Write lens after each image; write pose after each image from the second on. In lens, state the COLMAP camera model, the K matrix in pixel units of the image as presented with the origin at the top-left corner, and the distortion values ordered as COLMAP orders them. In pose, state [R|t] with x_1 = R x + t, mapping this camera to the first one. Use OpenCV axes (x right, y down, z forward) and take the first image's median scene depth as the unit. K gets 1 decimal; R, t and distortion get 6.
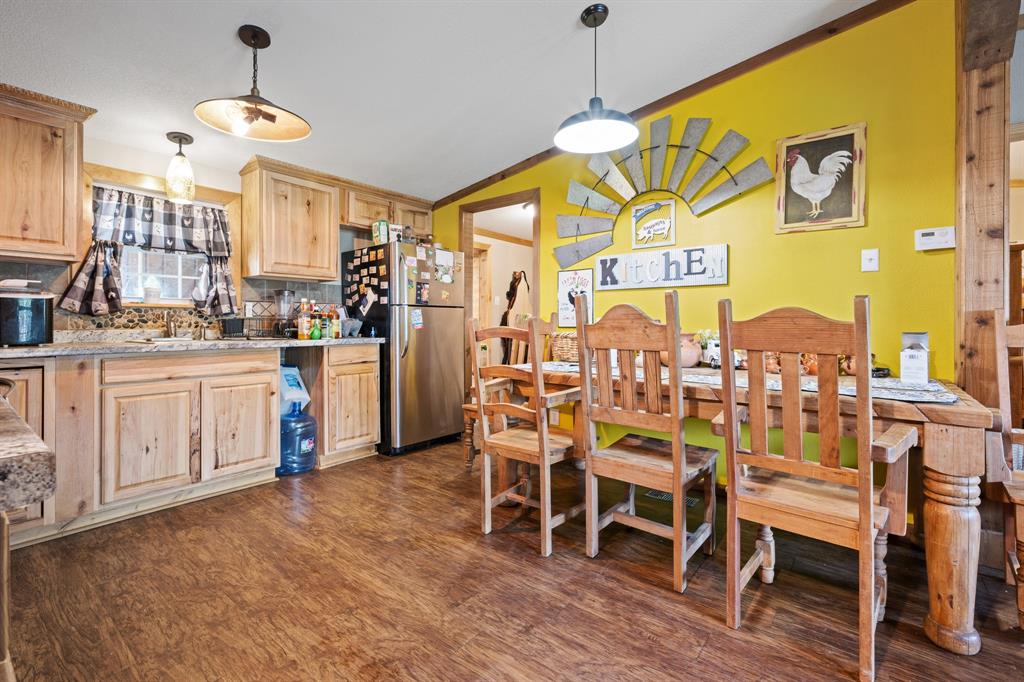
lens RADIAL K [[457.5, 0, 519.0], [0, 457.5, 324.9], [0, 0, 1]] dist [-0.002778, 0.000642]
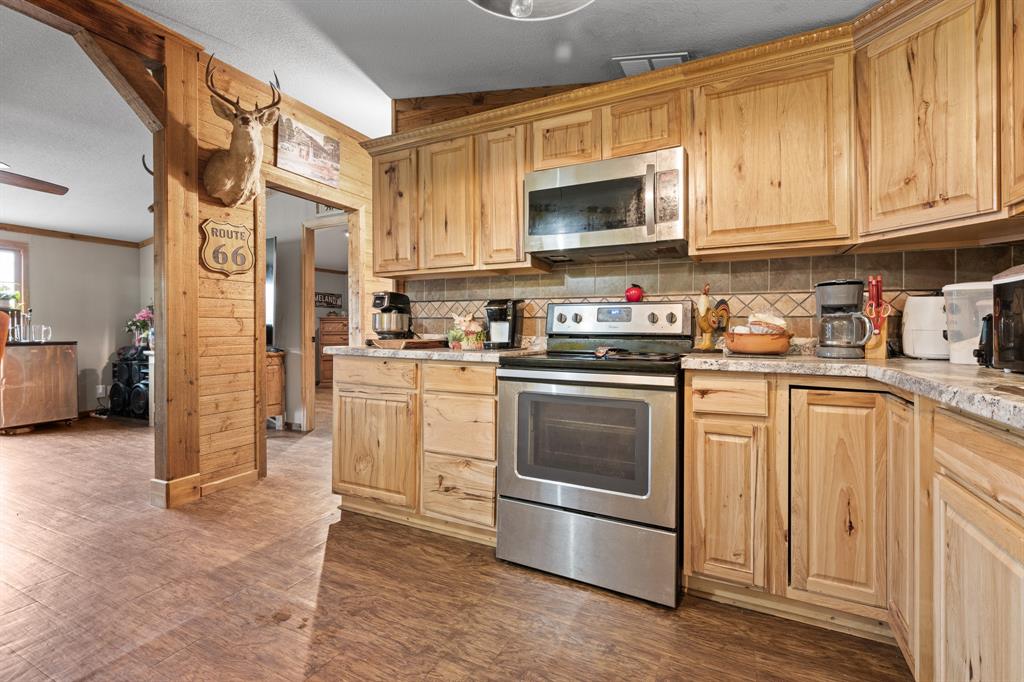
lens RADIAL K [[457.5, 0, 505.5], [0, 457.5, 328.6], [0, 0, 1]] dist [-0.002778, 0.000642]
pose [[-0.978809, -0.002624, -0.204760, -0.319198], [-0.003772, 0.999979, 0.005214, -0.004151], [0.204742, 0.005876, -0.978798, 1.118733]]
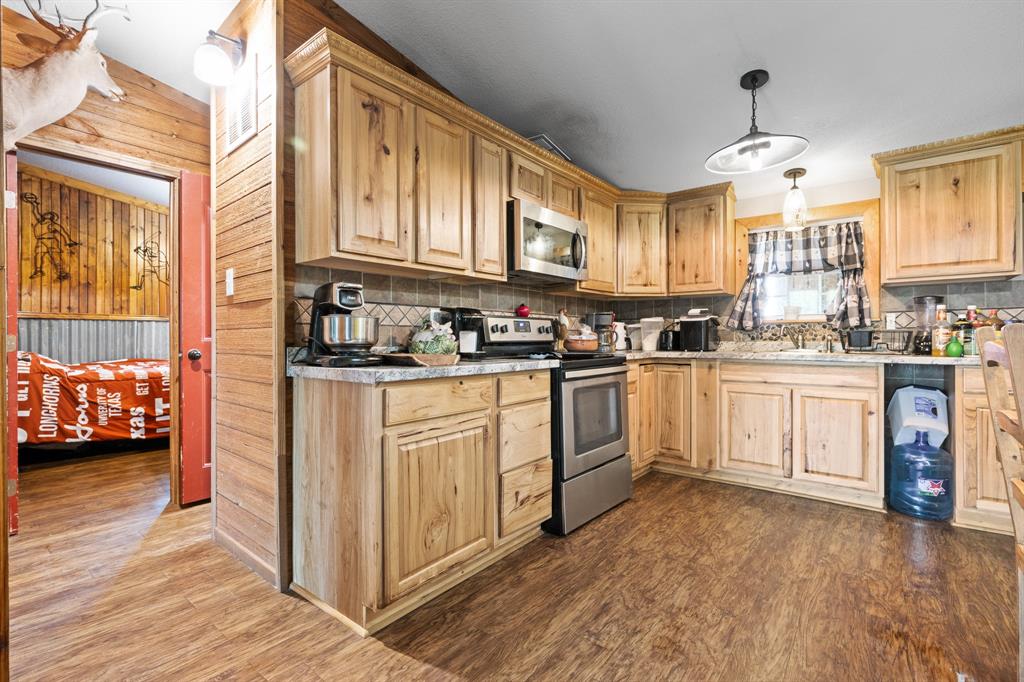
lens RADIAL K [[457.5, 0, 512.0], [0, 457.5, 337.1], [0, 0, 1]] dist [-0.002778, 0.000642]
pose [[-0.005082, 0.001189, -0.999986, 0.398713], [-0.000648, 0.999999, 0.001192, -0.002989], [0.999987, 0.000654, -0.005081, 0.304735]]
